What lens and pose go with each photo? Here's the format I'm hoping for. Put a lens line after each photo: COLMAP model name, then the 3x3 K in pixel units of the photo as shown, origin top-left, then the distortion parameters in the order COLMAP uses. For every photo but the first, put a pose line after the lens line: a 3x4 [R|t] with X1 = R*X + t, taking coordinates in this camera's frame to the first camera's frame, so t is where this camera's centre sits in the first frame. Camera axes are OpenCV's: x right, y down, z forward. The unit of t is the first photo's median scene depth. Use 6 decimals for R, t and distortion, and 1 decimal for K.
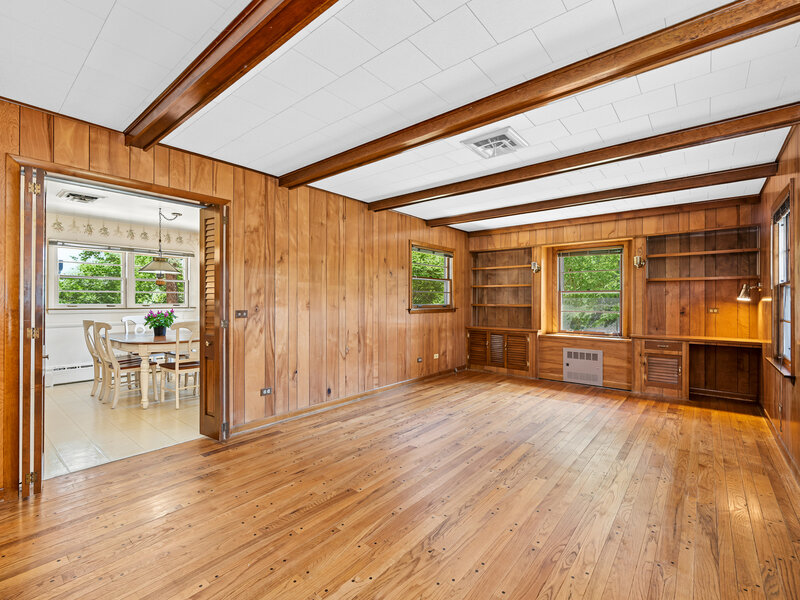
lens RADIAL K [[374.2, 0, 399.0], [0, 374.2, 303.2], [0, 0, 1]] dist [0.017218, -0.004534]
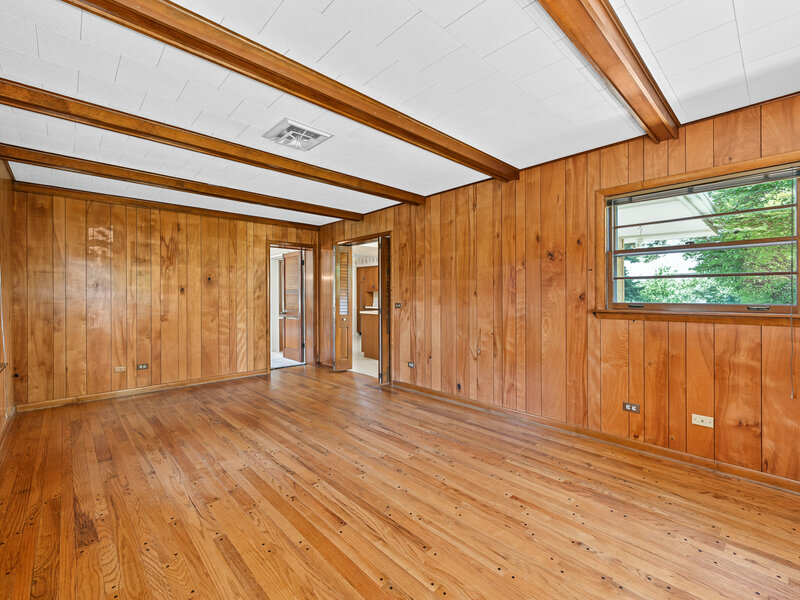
lens RADIAL K [[355.9, 0, 375.3], [0, 355.9, 300.1], [0, 0, 1]] dist [-0.002346, -0.000226]
pose [[-0.165825, 0.008006, -0.986123, 0.734594], [-0.005192, 0.999946, 0.008991, -0.003844], [0.986142, 0.006611, -0.165774, 0.872835]]
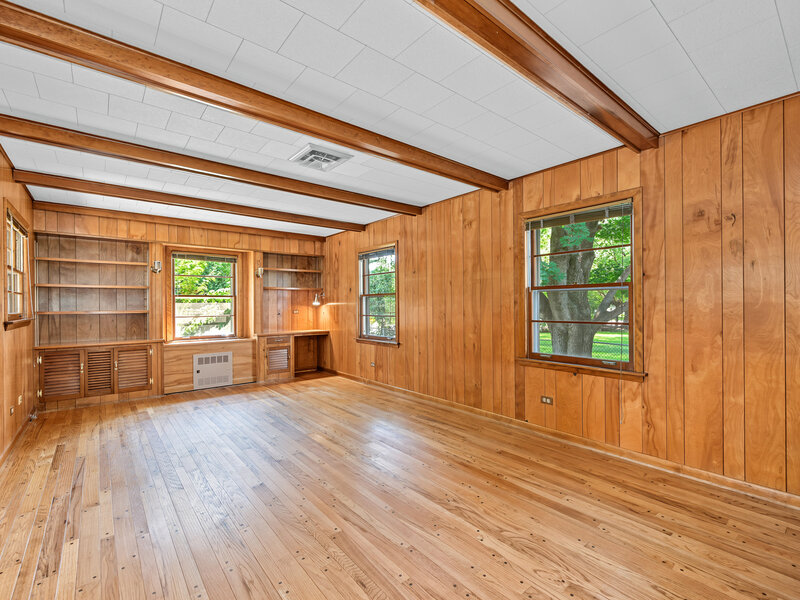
lens RADIAL K [[374.2, 0, 399.8], [0, 374.2, 298.4], [0, 0, 1]] dist [0.017218, -0.004534]
pose [[0.181752, 0.013756, 0.983248, -0.490986], [0.016565, 0.999717, -0.017048, 0.000616], [-0.983205, 0.019386, 0.181473, 0.378820]]
